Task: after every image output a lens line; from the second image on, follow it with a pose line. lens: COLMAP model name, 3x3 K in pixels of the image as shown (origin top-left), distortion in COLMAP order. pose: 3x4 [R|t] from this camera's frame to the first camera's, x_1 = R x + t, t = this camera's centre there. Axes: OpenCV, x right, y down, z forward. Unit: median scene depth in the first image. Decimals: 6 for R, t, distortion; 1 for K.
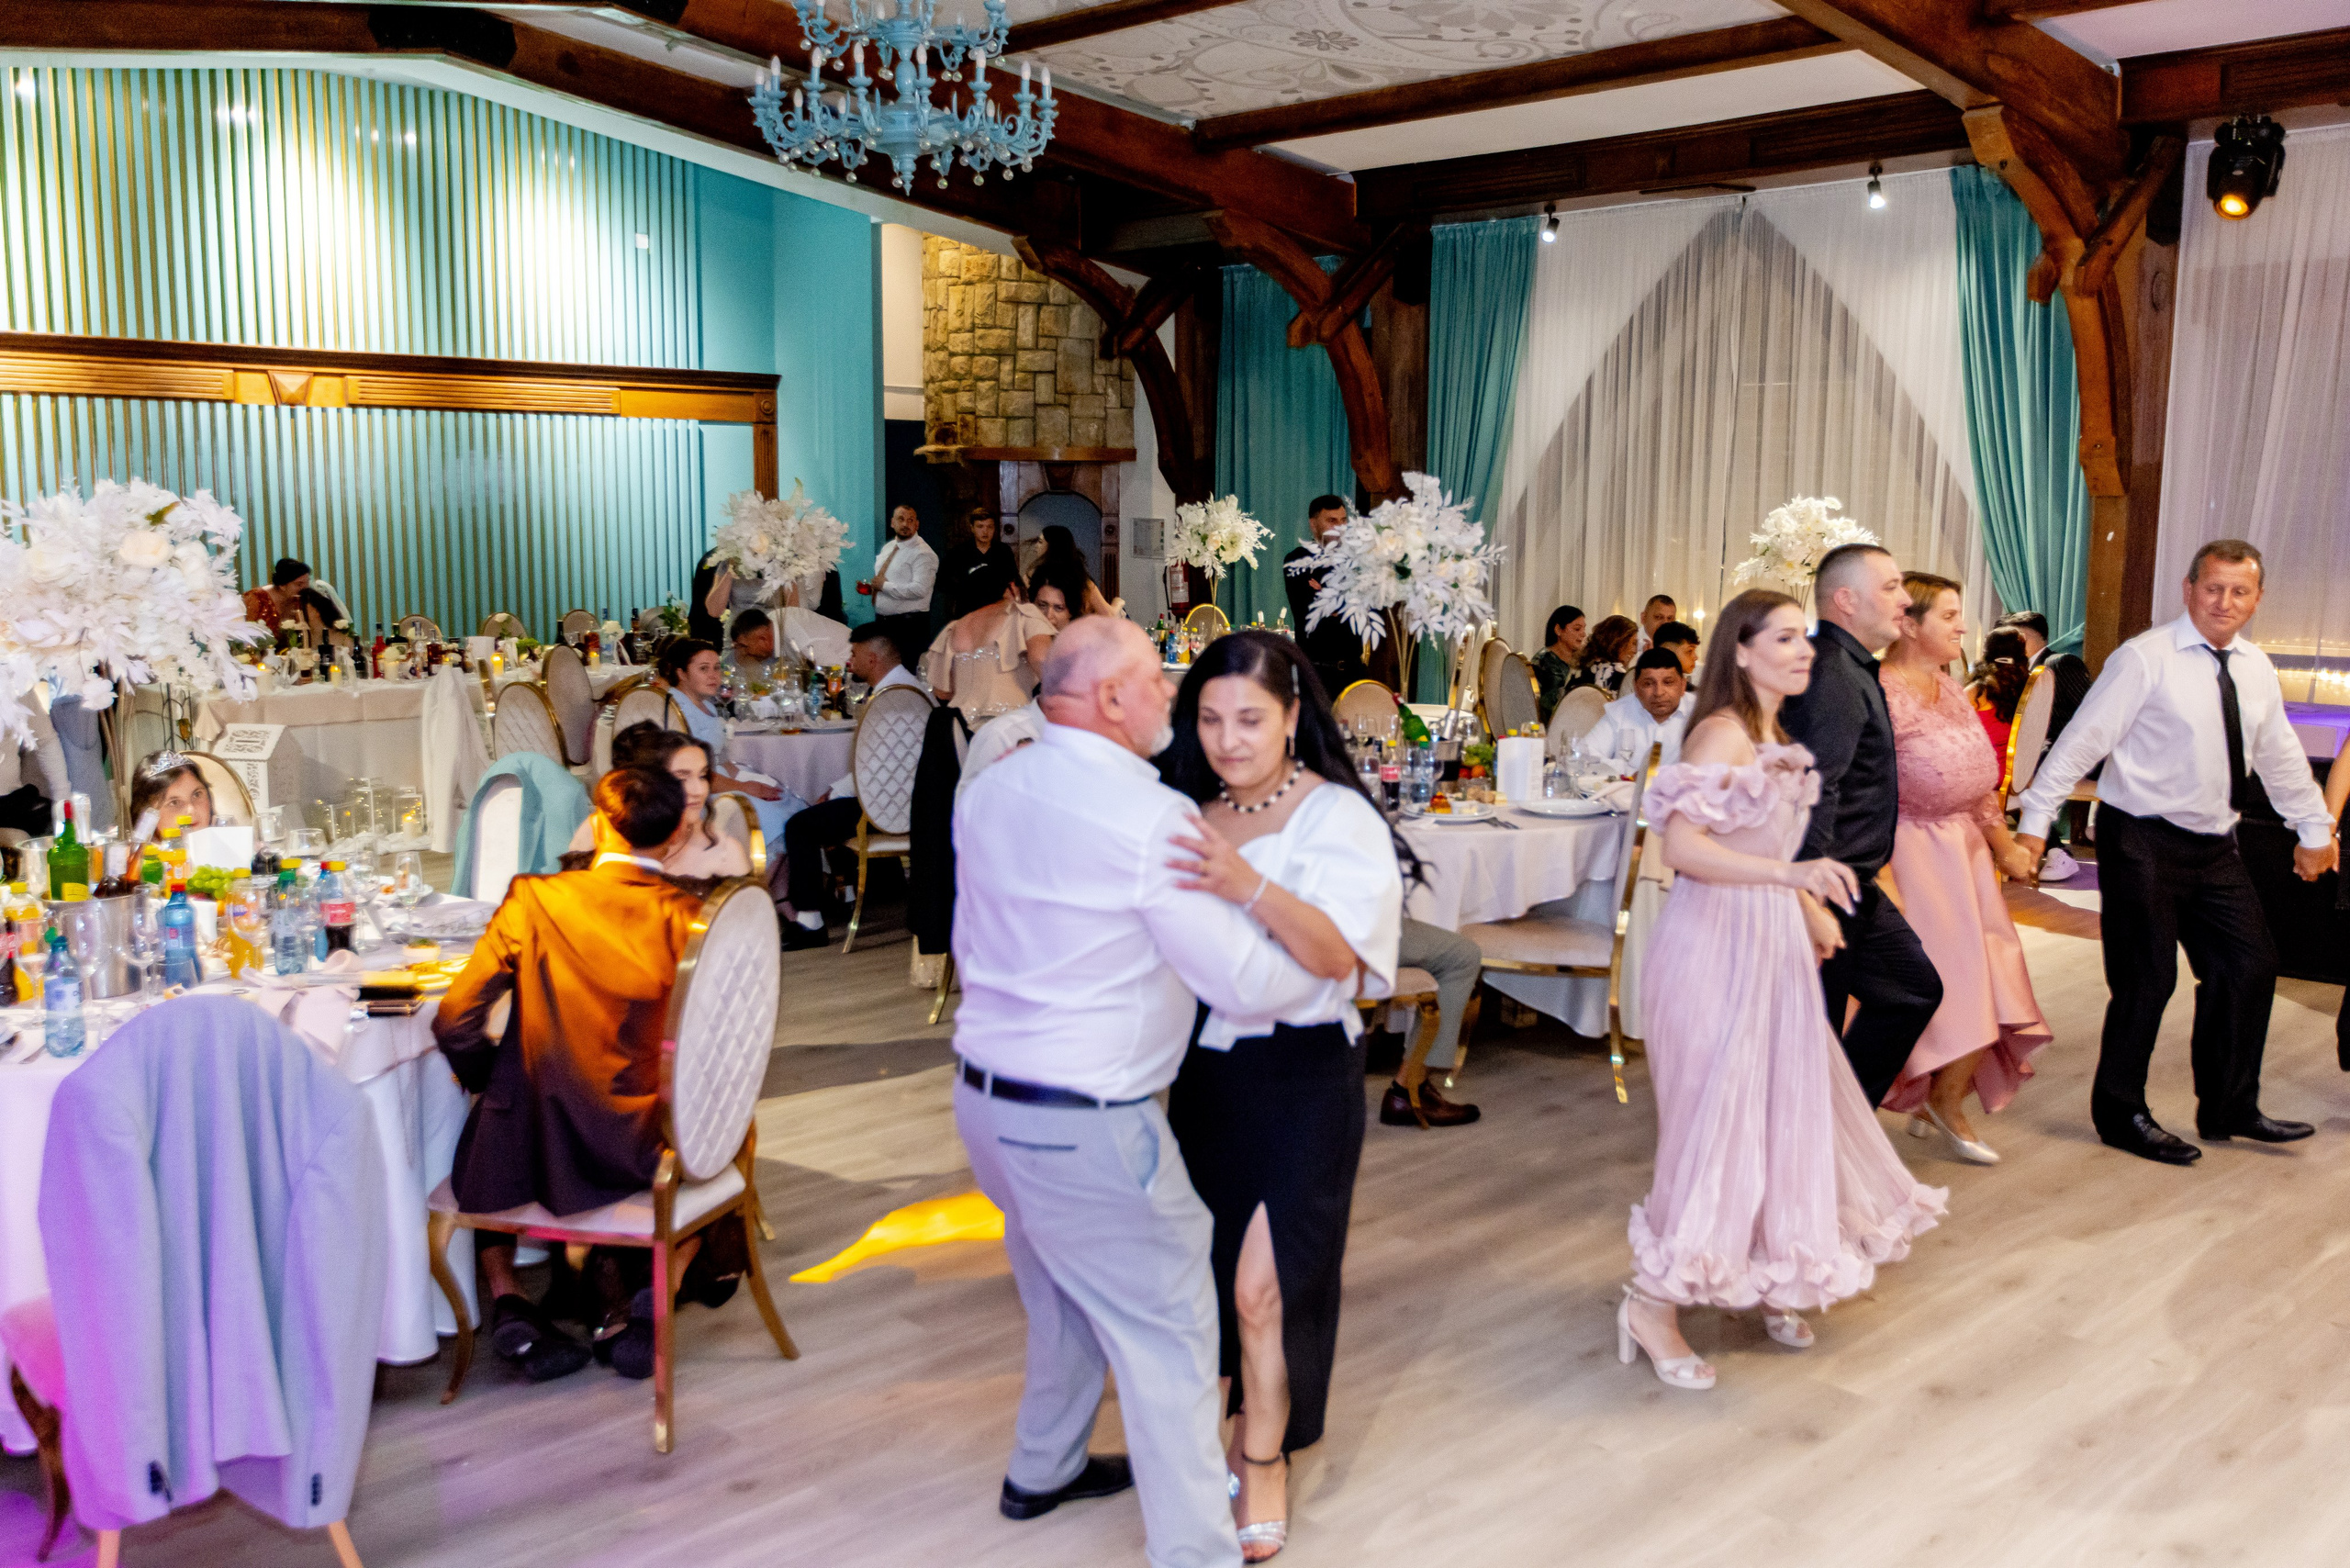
lens RADIAL K [[2041.9, 0, 1158.7], [0, 2041.9, 778.6], [0, 0, 1]] dist [-0.004786, -0.000219]
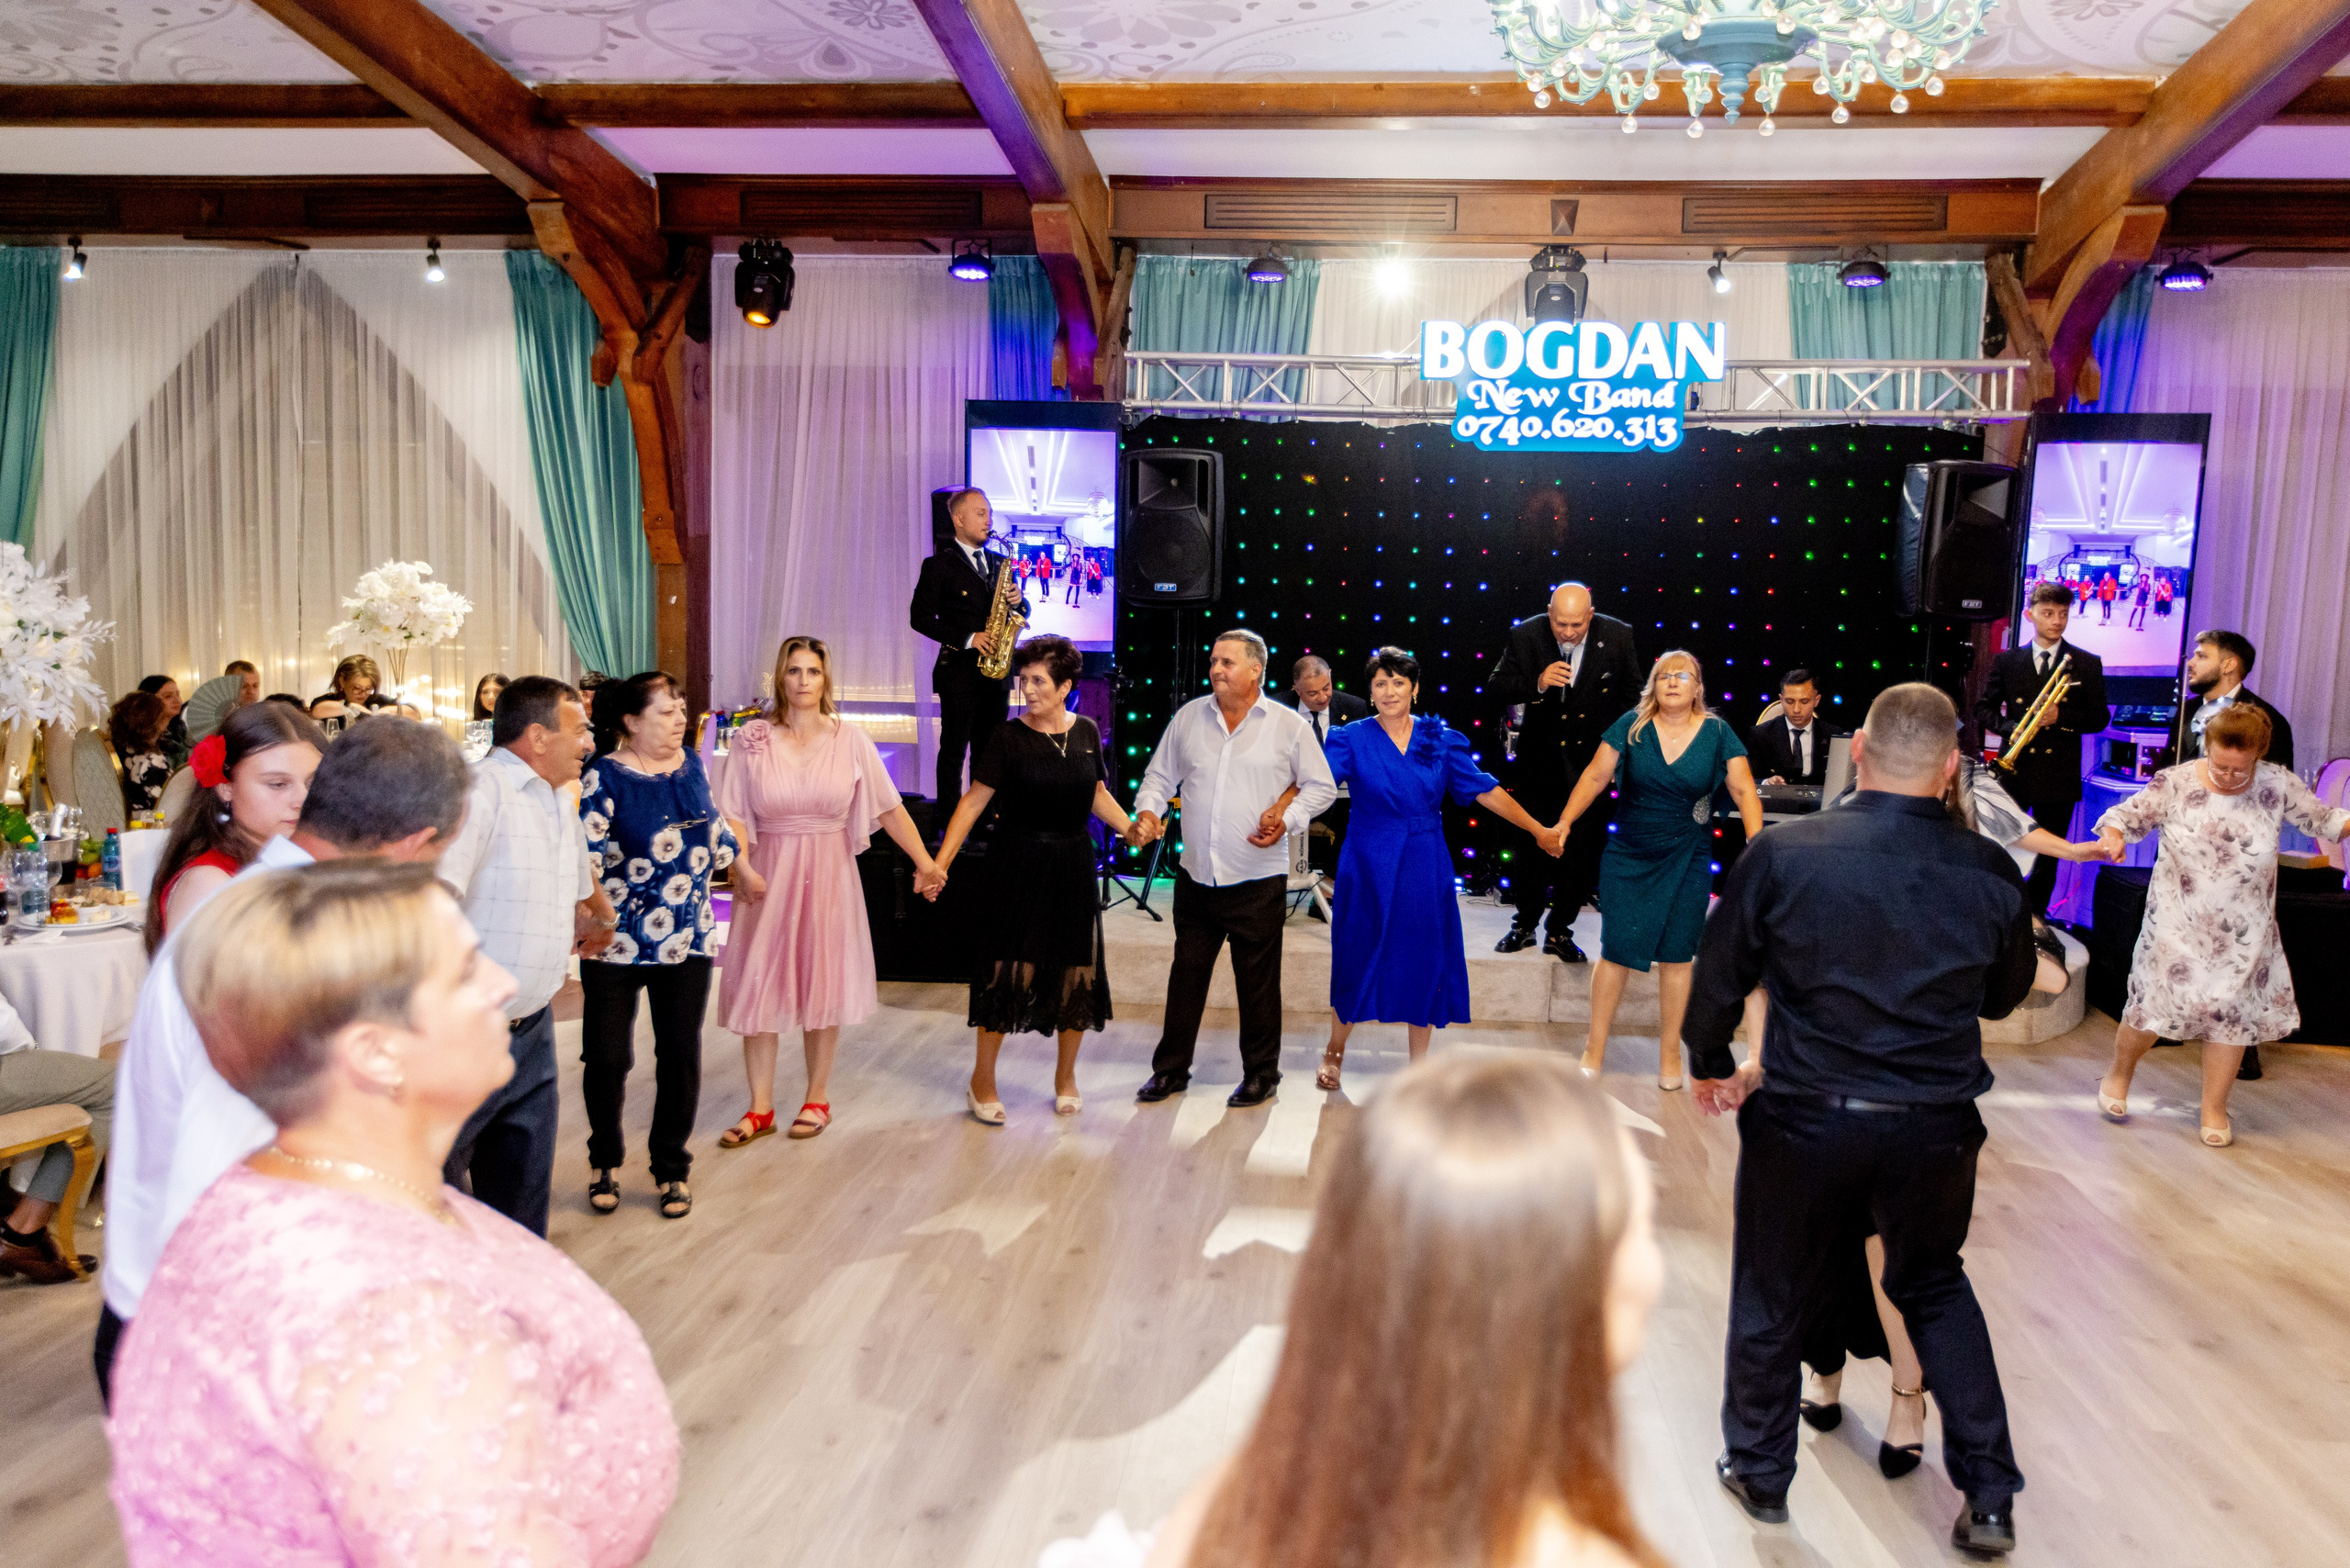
lens RADIAL K [[1951.3, 0, 1163.8], [0, 1951.3, 775.6], [0, 0, 1]] dist [0.004137, -0.009313]
pose [[0.756186, -0.057420, 0.651833, -0.025766], [0.069949, 0.997528, 0.006725, -0.009680], [-0.650607, 0.040510, 0.758333, 0.018493]]
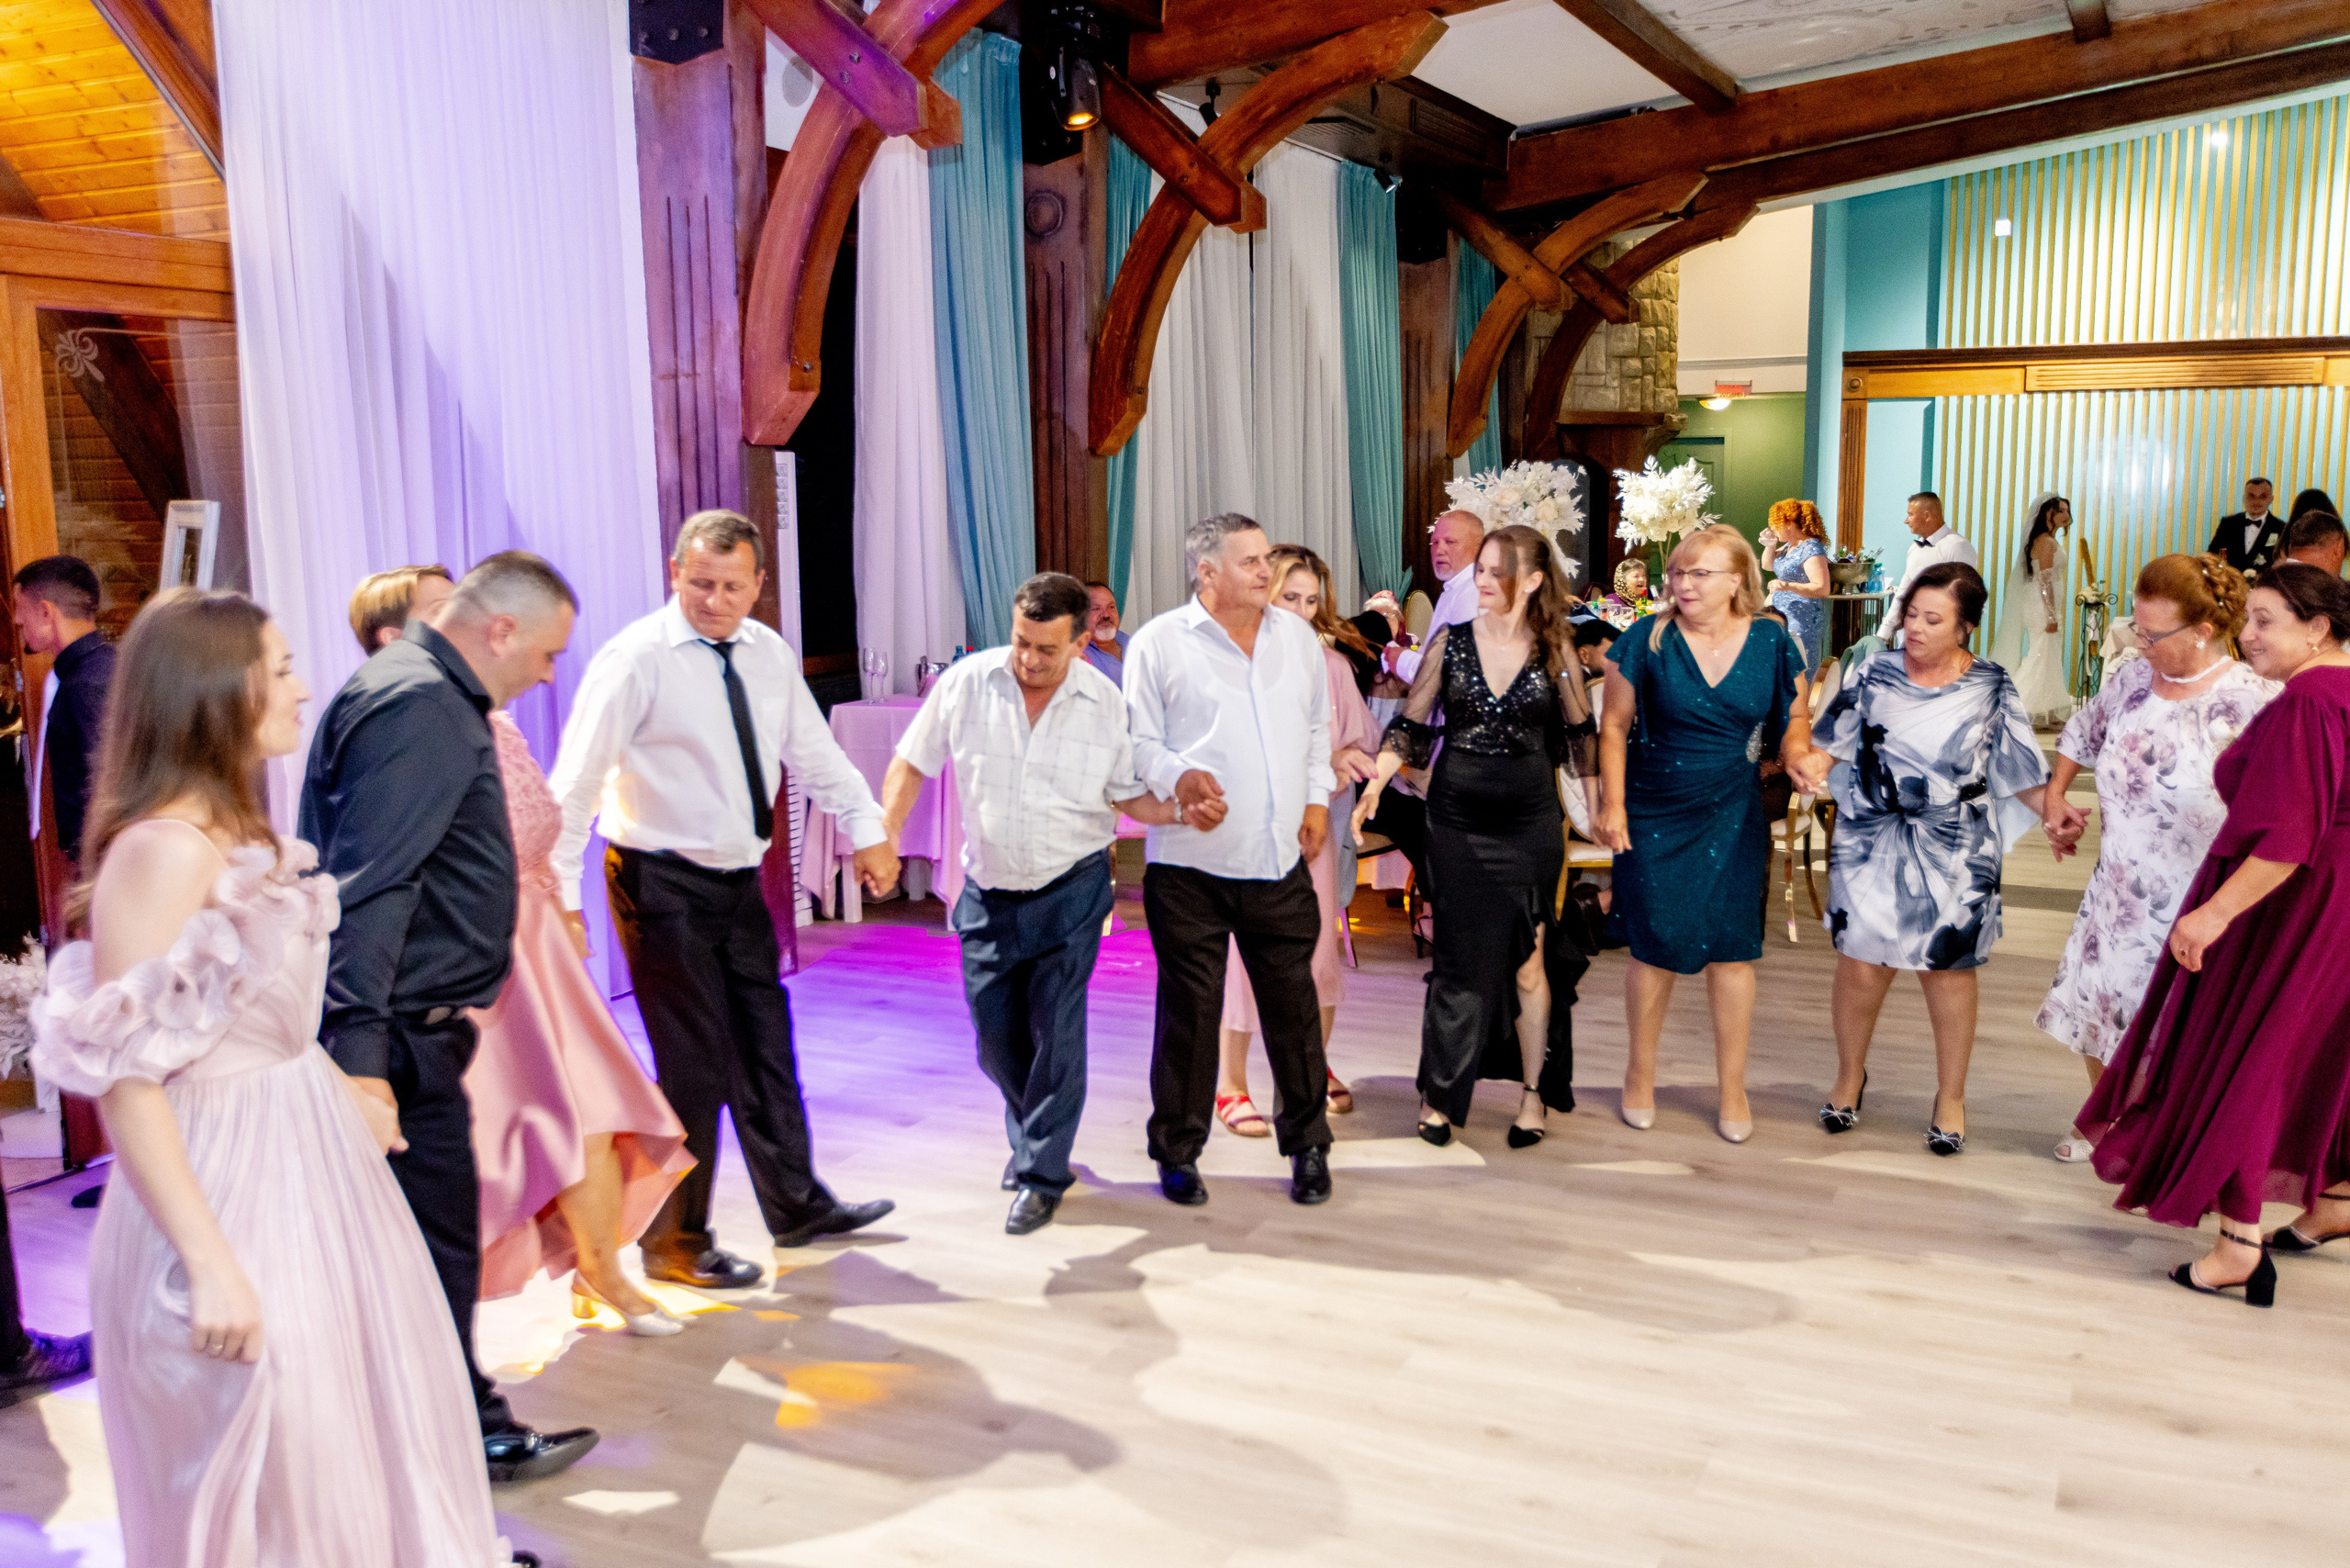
lens RADIAL K [[2043.6, 0, 1150.2], [0, 2043.6, 786.7], [0, 0, 1]] dist [-0.007082, 0.007000]
pose [[0.334140, 0.125314, -0.934156, 0.427419], [-0.112109, 0.989370, 0.092620, 0.007613], [0.935832, 0.073779, 0.344637, -0.002626]]
